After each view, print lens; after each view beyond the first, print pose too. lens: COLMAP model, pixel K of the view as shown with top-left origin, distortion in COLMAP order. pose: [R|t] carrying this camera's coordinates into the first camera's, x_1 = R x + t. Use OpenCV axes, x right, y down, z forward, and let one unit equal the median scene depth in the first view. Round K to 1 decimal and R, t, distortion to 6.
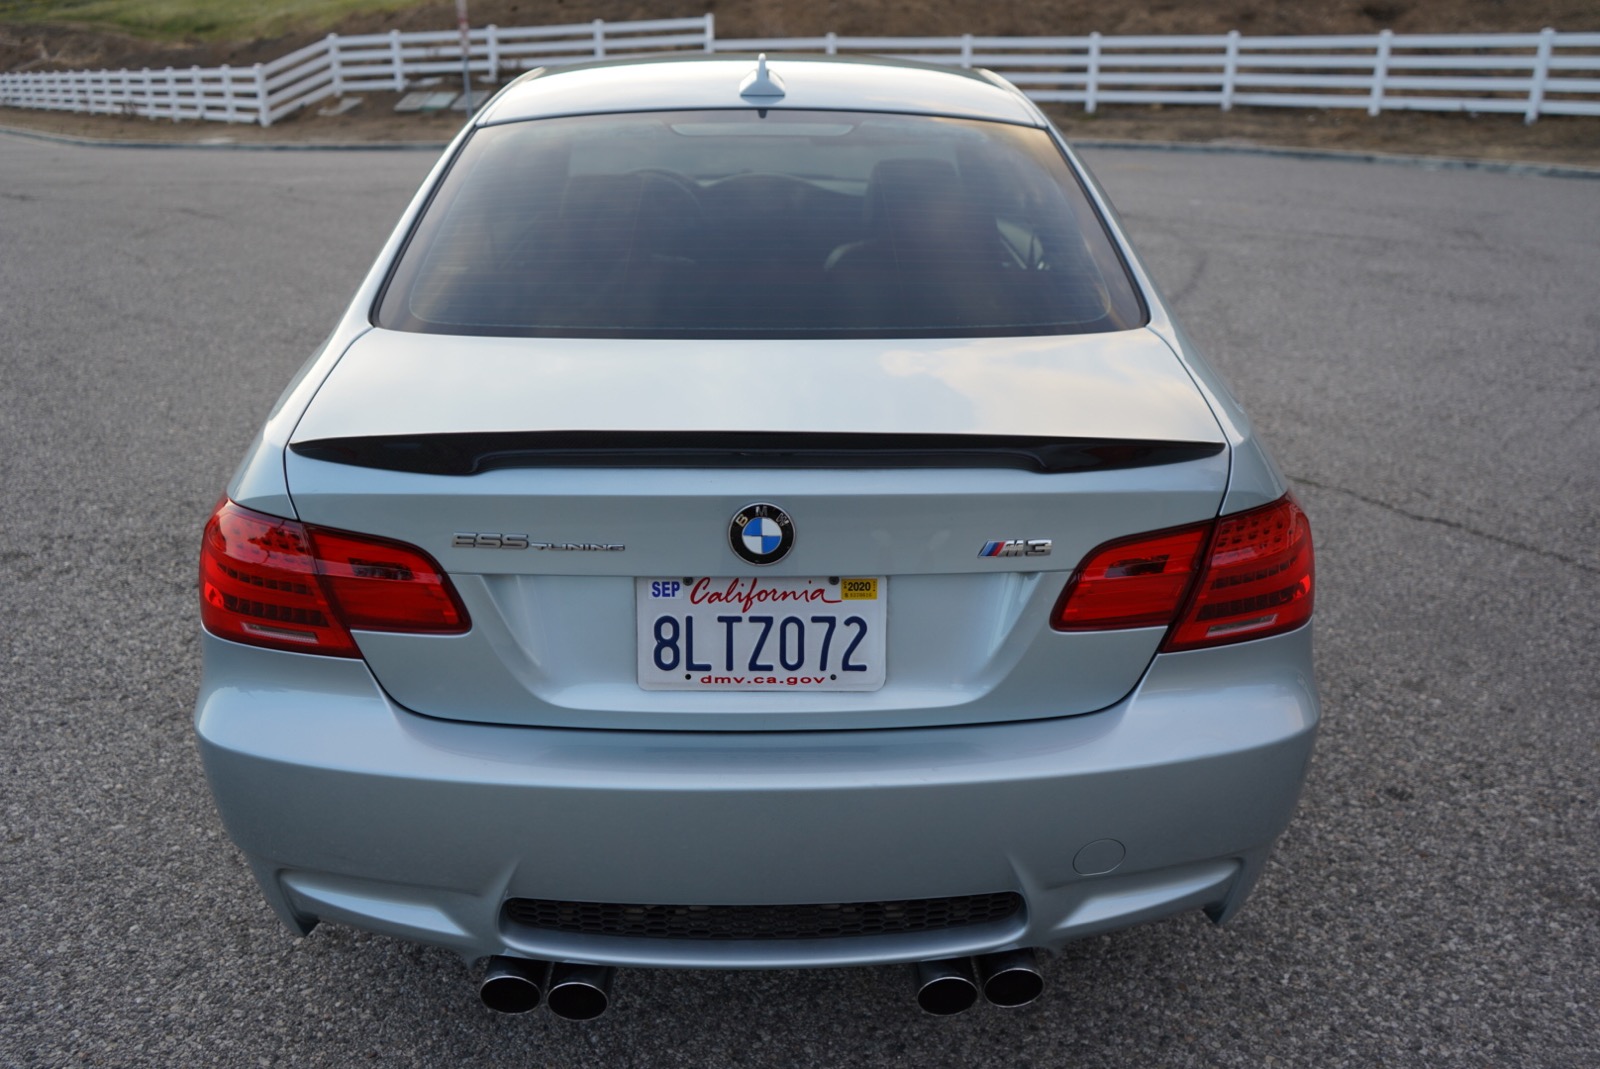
lens RADIAL K [[1281.2, 0, 796.1], [0, 1281.2, 528.7], [0, 0, 1]] dist [-0.015778, 0.014334]
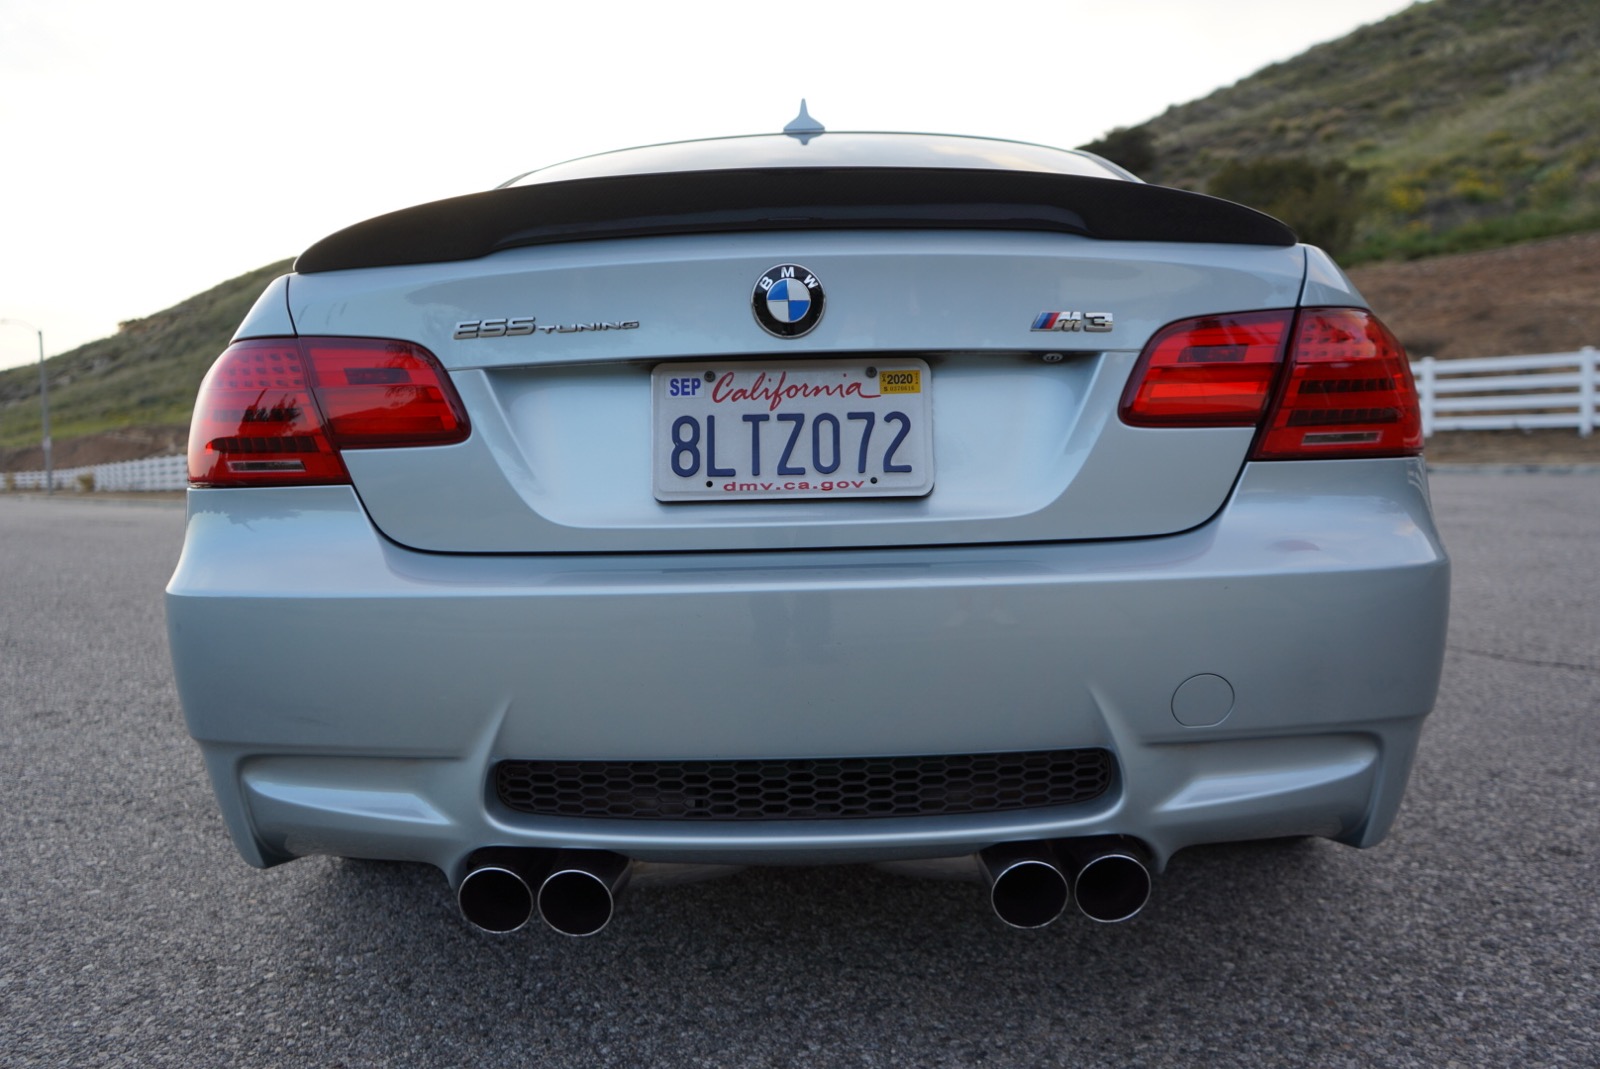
lens RADIAL K [[1281.2, 0, 798.4], [0, 1281.2, 531.7], [0, 0, 1]] dist [-0.015778, 0.014334]
pose [[0.998294, -0.026194, -0.052175, 0.017233], [0.010617, 0.960249, -0.278944, 0.306438], [0.057408, 0.277914, 0.958889, 0.128211]]
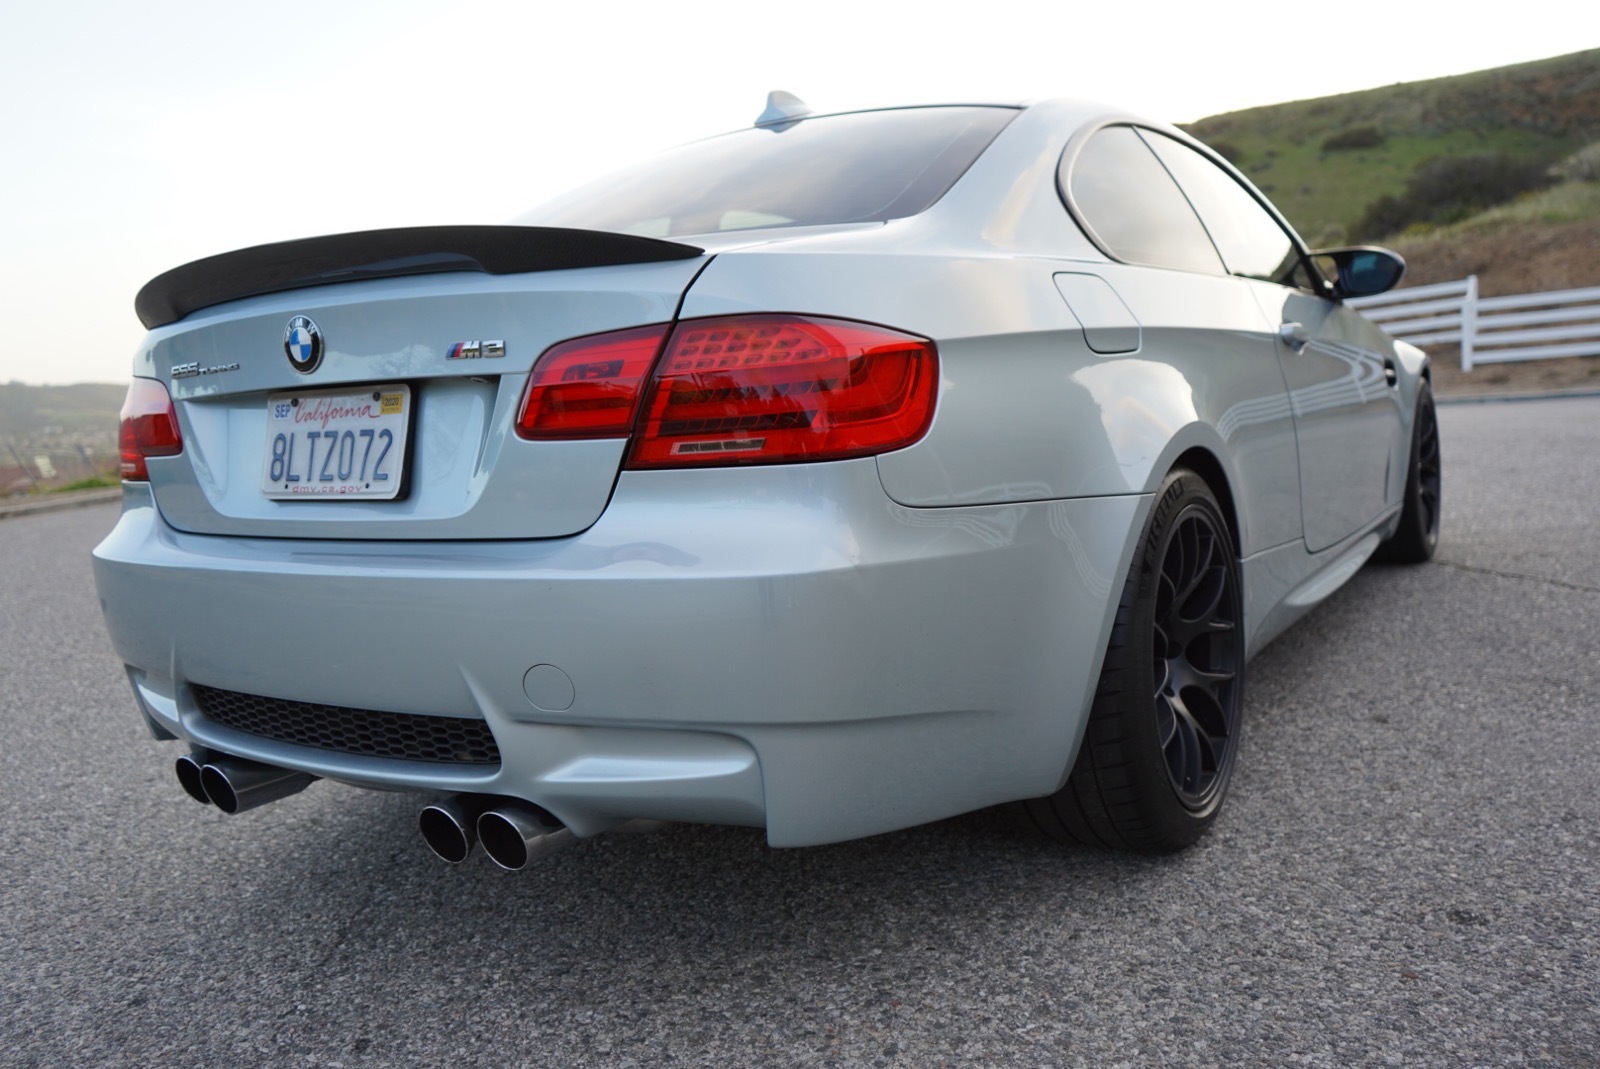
lens RADIAL K [[1281.2, 0, 791.5], [0, 1281.2, 533.8], [0, 0, 1]] dist [-0.015778, 0.014334]
pose [[0.821727, 0.008688, -0.569815, 0.731918], [-0.136755, 0.973674, -0.182367, 0.236171], [0.553229, 0.227781, 0.801282, 0.264790]]
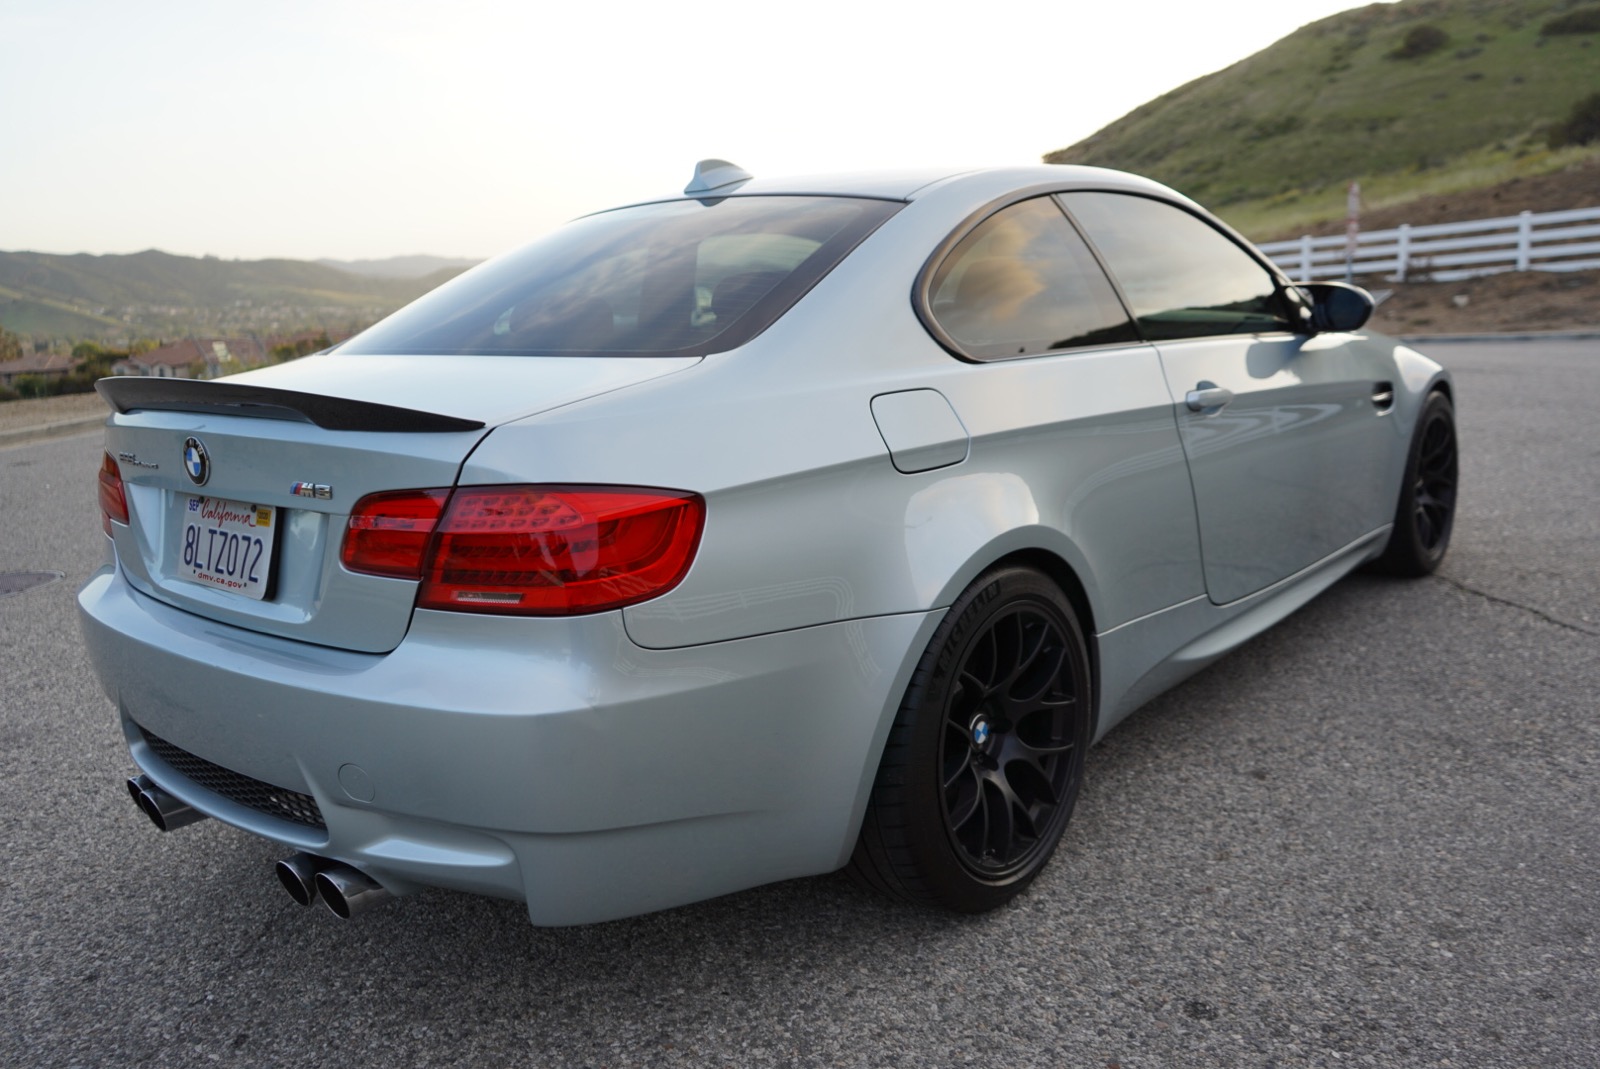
lens RADIAL K [[1281.2, 0, 795.6], [0, 1281.2, 535.9], [0, 0, 1]] dist [-0.015778, 0.014334]
pose [[0.748918, 0.091695, -0.656288, 0.993101], [-0.190439, 0.978383, -0.080621, 0.051407], [0.634709, 0.185362, 0.750191, 0.296313]]
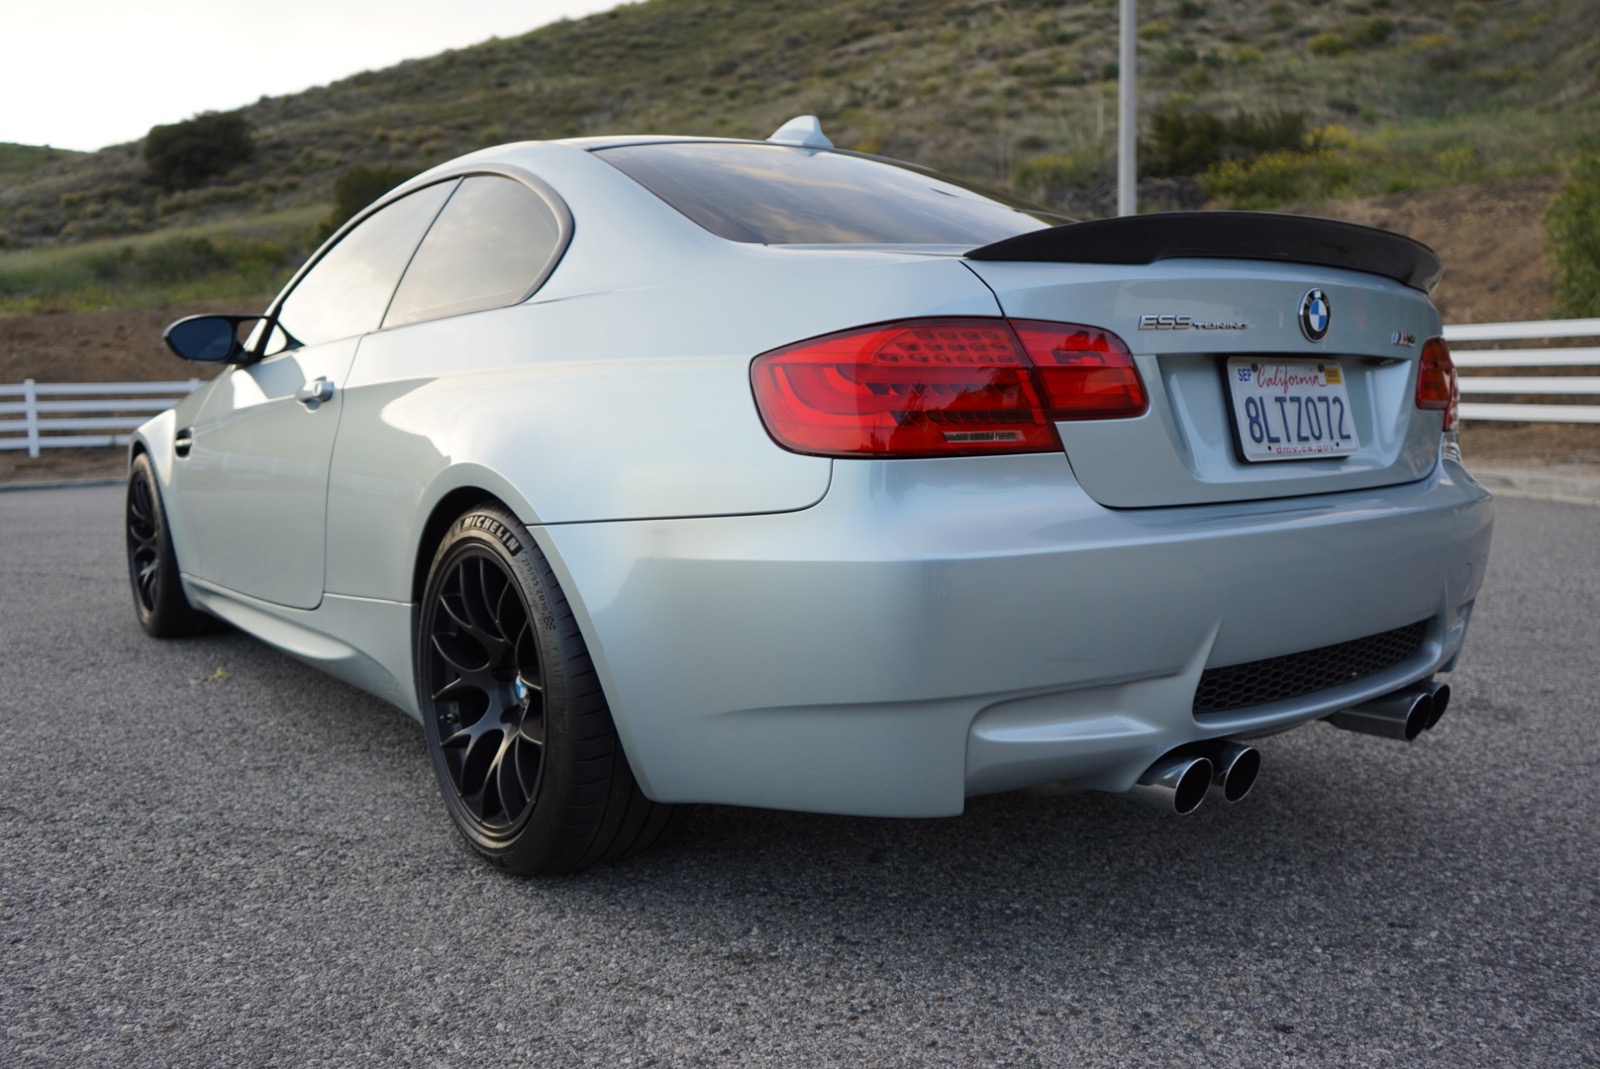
lens RADIAL K [[1281.2, 0, 802.5], [0, 1281.2, 533.6], [0, 0, 1]] dist [-0.015778, 0.014334]
pose [[0.805747, -0.076066, 0.587355, -0.878651], [0.231747, 0.953138, -0.194479, 0.248790], [-0.545037, 0.292819, 0.785616, 0.257085]]
